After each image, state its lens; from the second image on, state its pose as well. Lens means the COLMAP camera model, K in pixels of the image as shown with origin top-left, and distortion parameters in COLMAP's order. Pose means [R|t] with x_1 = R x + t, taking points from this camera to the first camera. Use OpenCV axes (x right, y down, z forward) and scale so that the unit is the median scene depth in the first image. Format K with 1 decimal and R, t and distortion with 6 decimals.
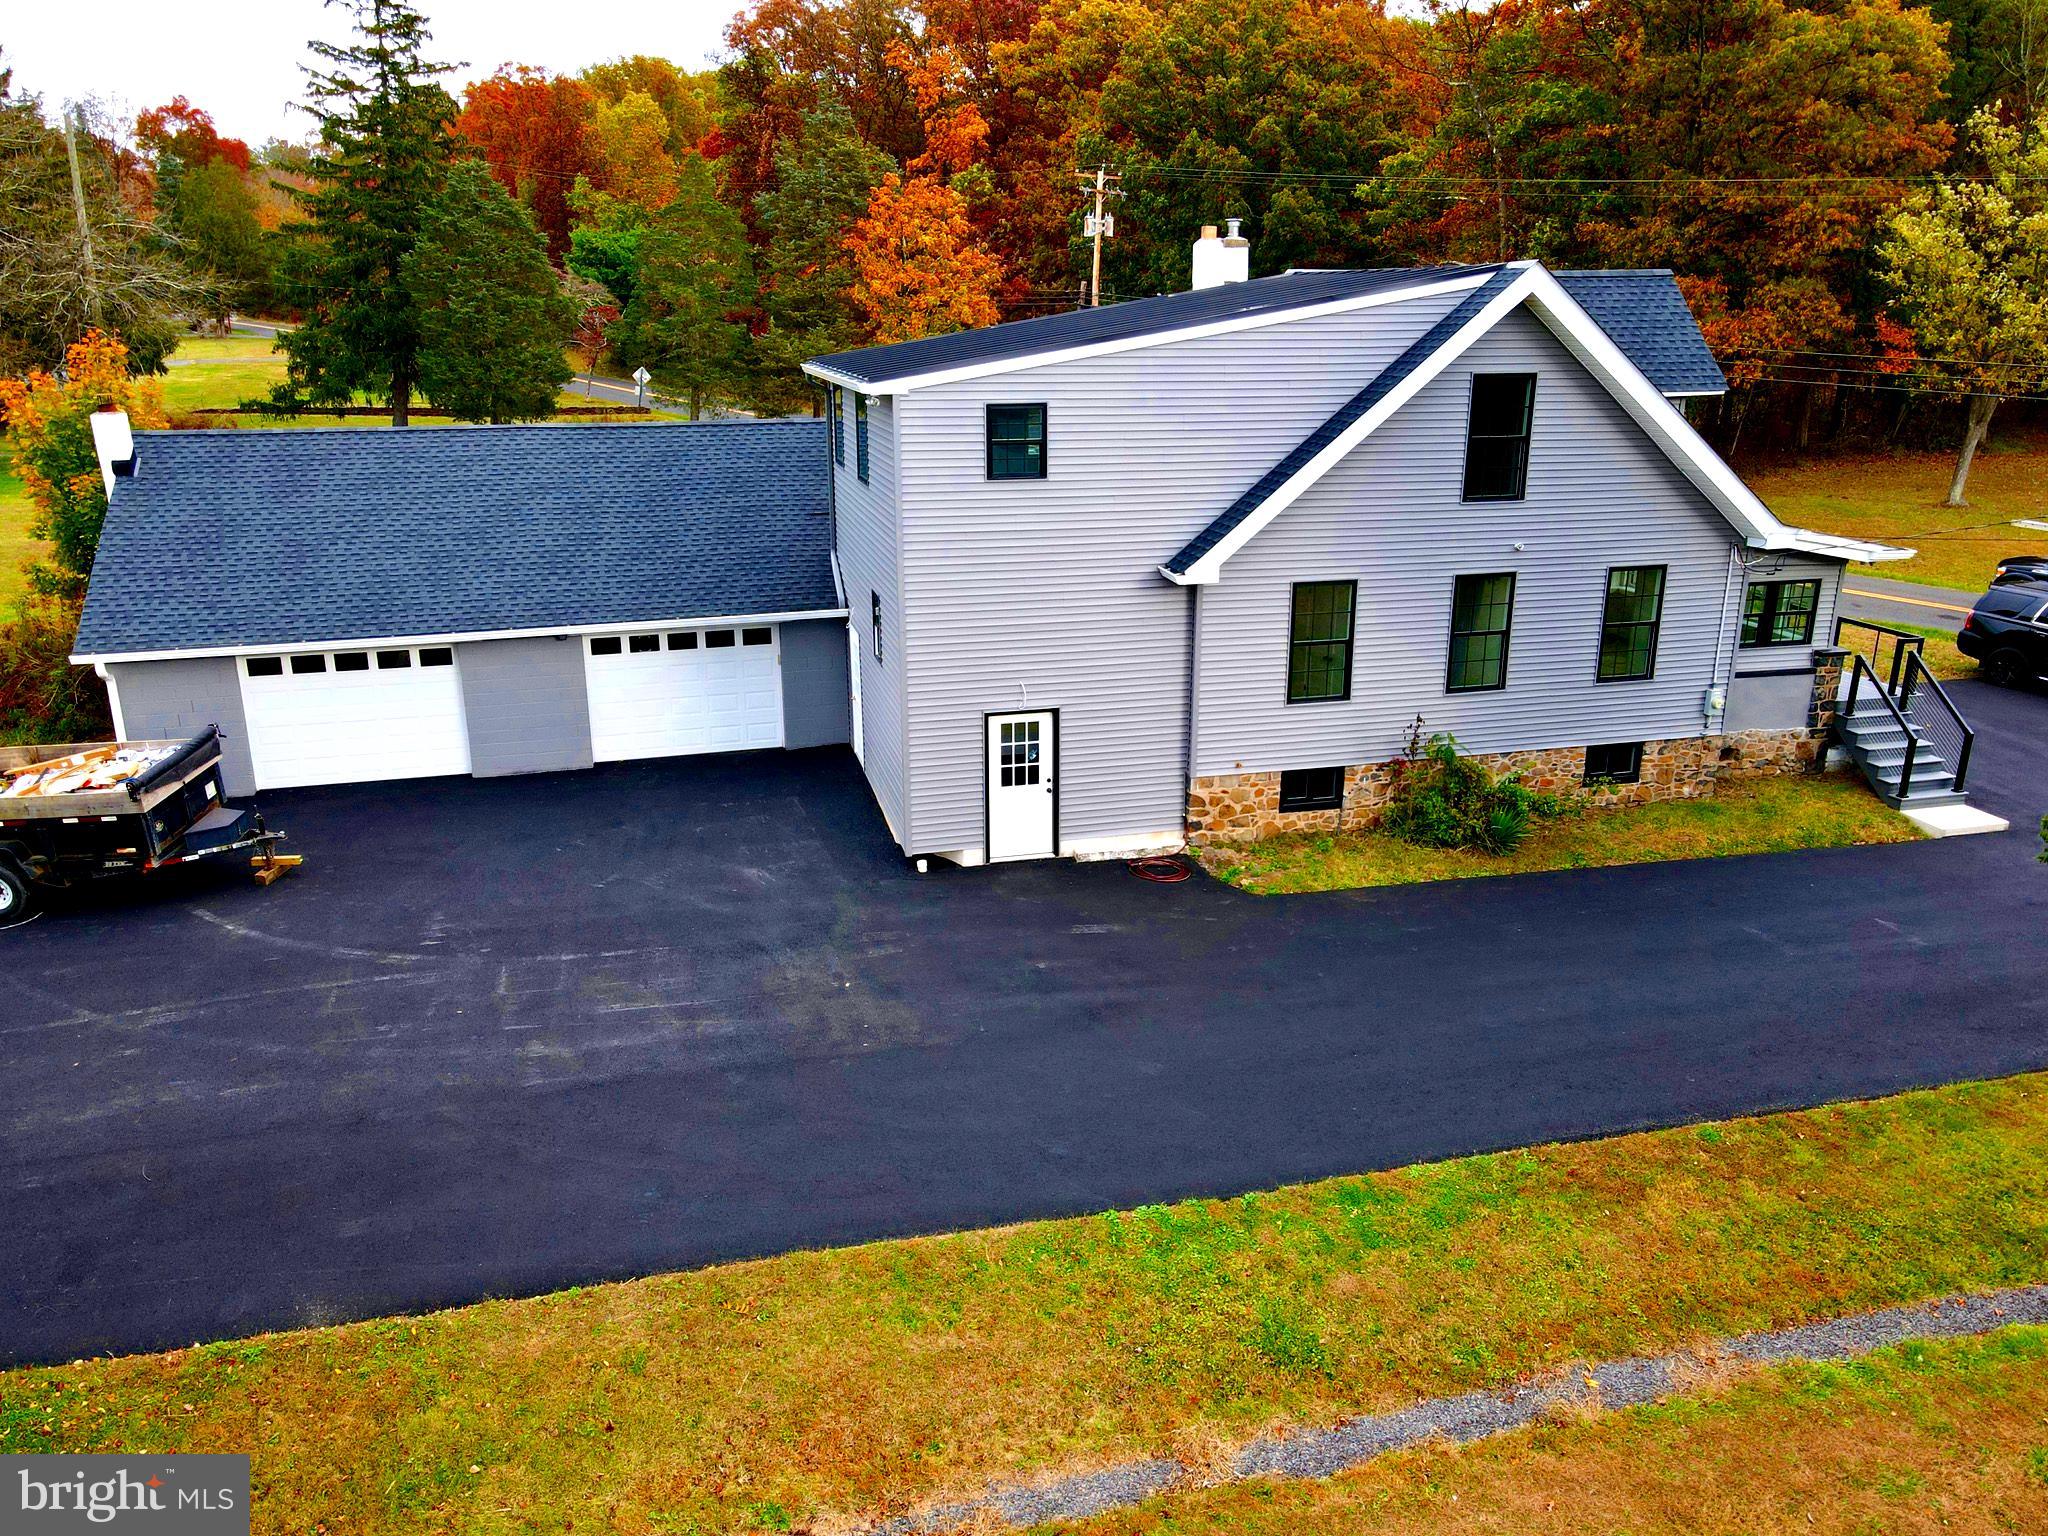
lens RADIAL K [[1480.6, 0, 1021.2], [0, 1480.6, 772.7], [0, 0, 1]] dist [0.014074, 0.015773]
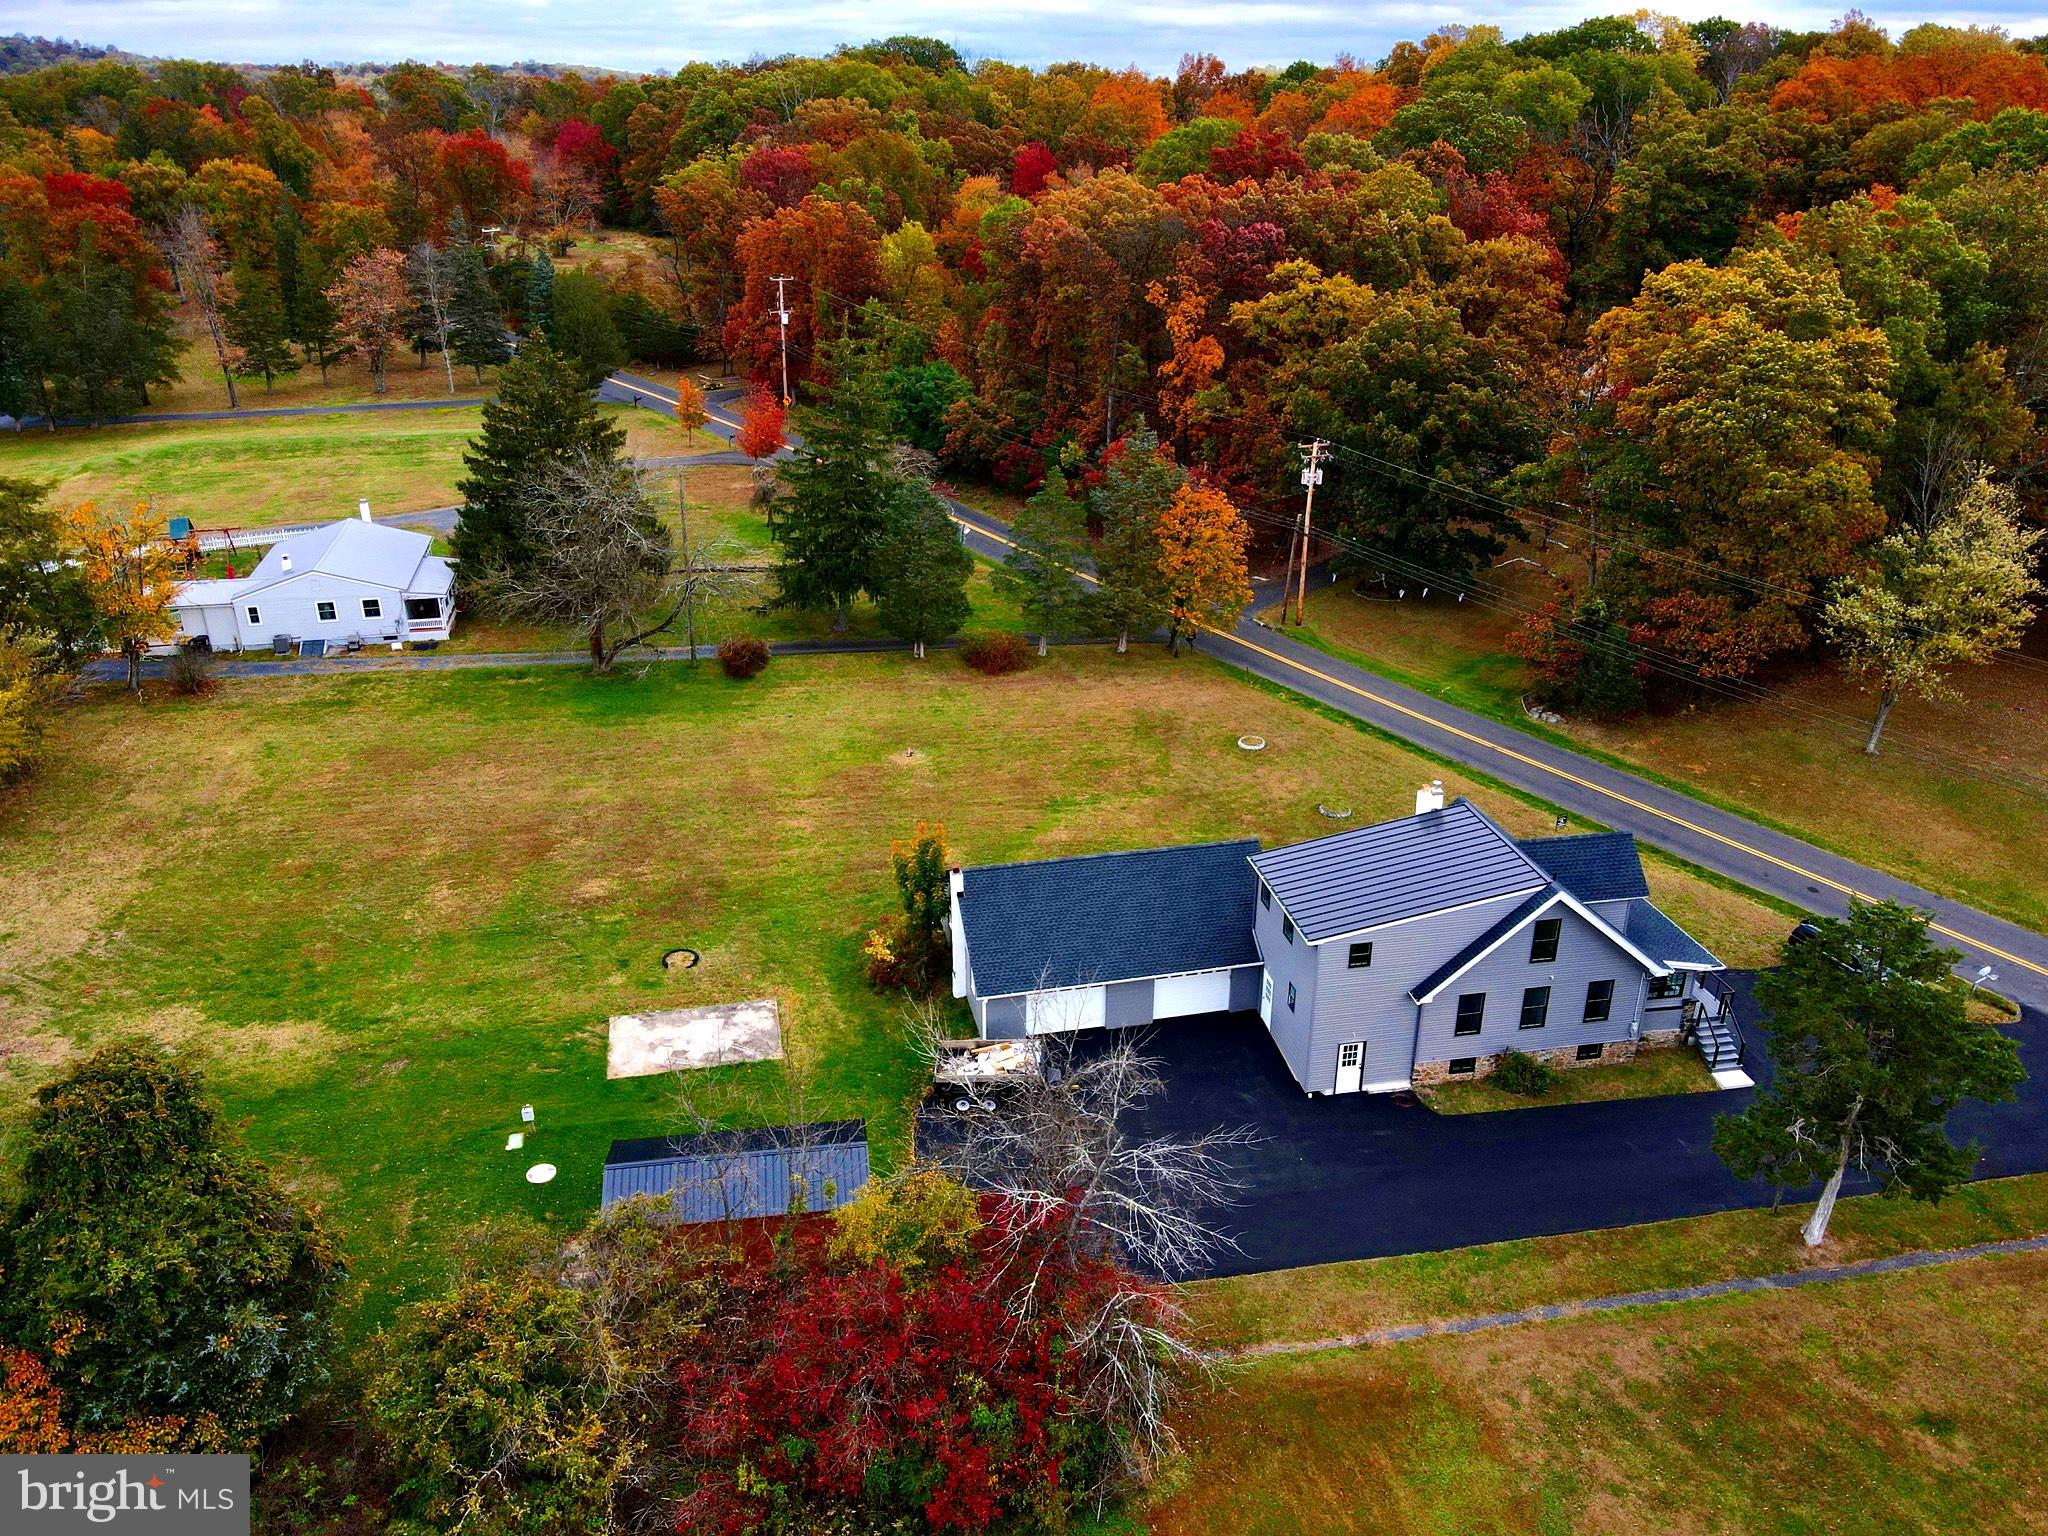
lens RADIAL K [[1480.6, 0, 1025.7], [0, 1480.6, 764.4], [0, 0, 1]] dist [0.014074, 0.015773]
pose [[0.997685, 0.032335, -0.059821, -0.413859], [-0.025971, 0.994211, 0.104255, -0.748565], [0.062846, -0.102460, 0.992750, -1.508492]]
